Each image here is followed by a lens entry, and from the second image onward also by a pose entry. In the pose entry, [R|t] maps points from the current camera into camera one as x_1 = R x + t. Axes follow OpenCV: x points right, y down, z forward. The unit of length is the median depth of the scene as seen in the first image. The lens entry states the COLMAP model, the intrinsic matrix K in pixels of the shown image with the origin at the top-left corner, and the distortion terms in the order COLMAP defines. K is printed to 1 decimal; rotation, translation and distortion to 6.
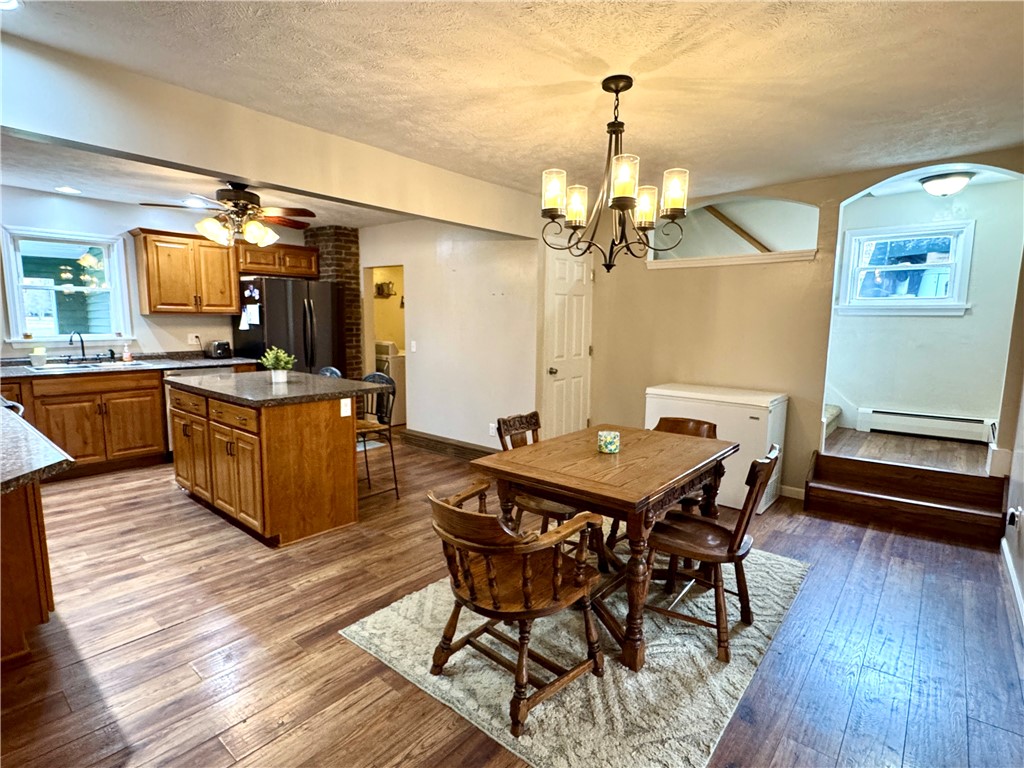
lens RADIAL K [[516.8, 0, 508.0], [0, 516.8, 385.6], [0, 0, 1]] dist [-0.002123, 0.000877]
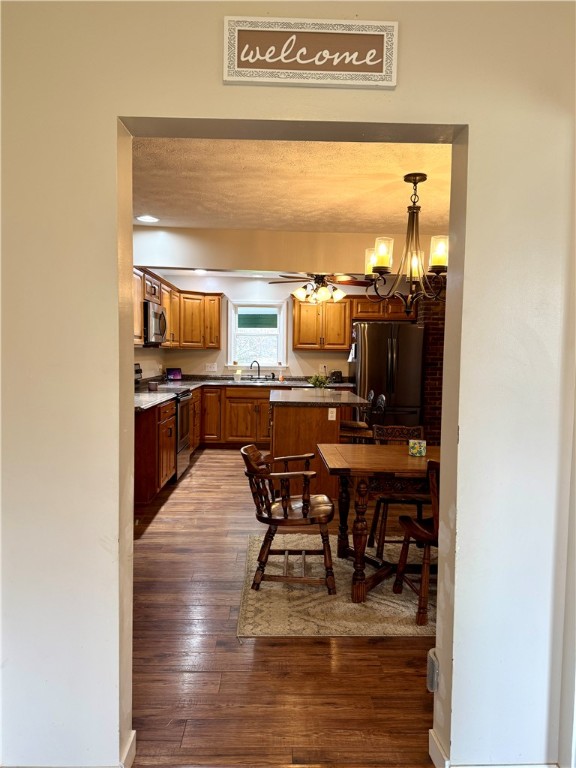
lens RADIAL K [[551.3, 0, 288.0], [0, 551.3, 384.0], [0, 0, 1]] dist [0.190957, -0.363282]
pose [[0.670530, 0.044263, -0.740561, 0.512434], [-0.104893, 0.993847, -0.035572, 0.018552], [0.734429, 0.101532, 0.671047, -0.084532]]
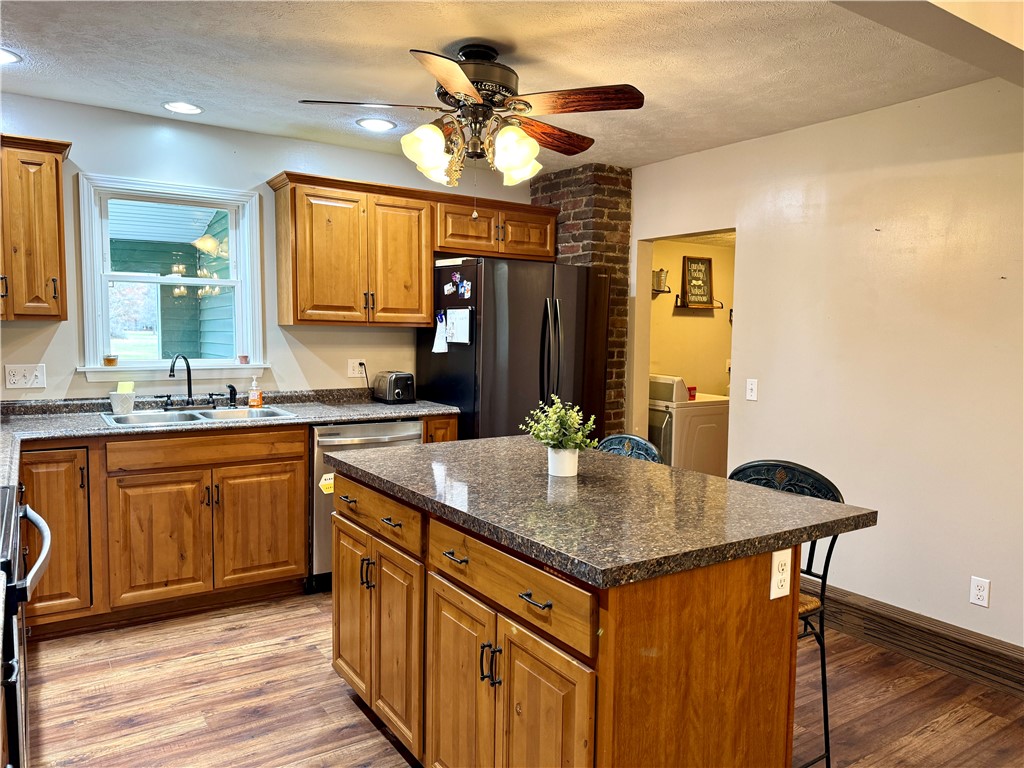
lens RADIAL K [[717.7, 0, 514.4], [0, 717.7, 394.1], [0, 0, 1]] dist [0.099965, -0.153079]
pose [[0.962273, 0.025432, -0.270893, -0.252476], [-0.038411, 0.998349, -0.042717, -0.038750], [0.269359, 0.051510, 0.961661, 0.315052]]
